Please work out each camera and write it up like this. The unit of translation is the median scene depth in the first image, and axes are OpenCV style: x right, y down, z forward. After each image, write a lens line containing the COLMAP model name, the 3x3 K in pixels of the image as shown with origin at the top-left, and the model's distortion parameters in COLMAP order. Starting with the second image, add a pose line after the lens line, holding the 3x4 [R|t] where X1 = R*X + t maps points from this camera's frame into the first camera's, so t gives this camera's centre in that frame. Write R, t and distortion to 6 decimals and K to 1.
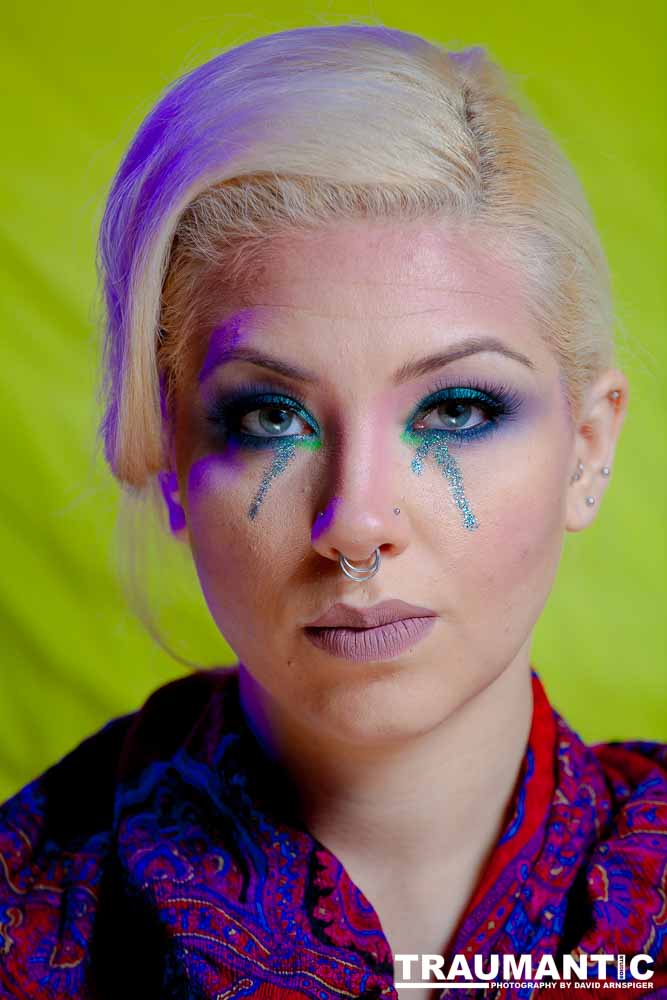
lens RADIAL K [[5408.9, 0, 332.8], [0, 5408.9, 493.4], [0, 0, 1]] dist [2.049670, 0.000000]
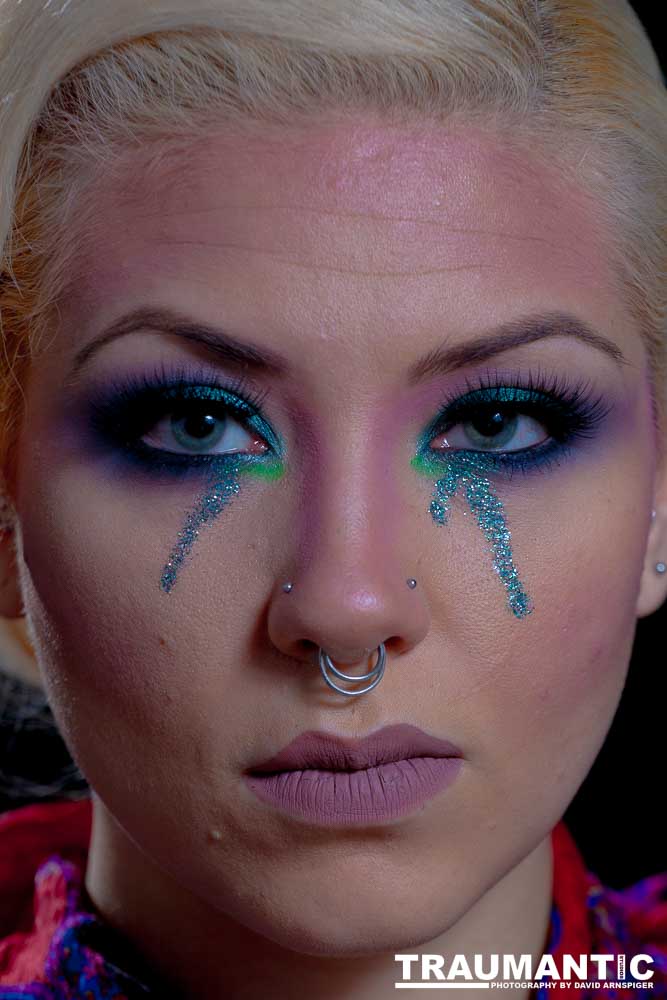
lens RADIAL K [[7346.5, 0, 333.1], [0, 7346.5, 500.4], [0, 0, 1]] dist [1.538046, 0.000000]
pose [[0.999356, 0.025453, -0.025276, 0.024564], [-0.025626, 0.999650, -0.006525, -0.000332], [0.025101, 0.007169, 0.999659, 0.159396]]
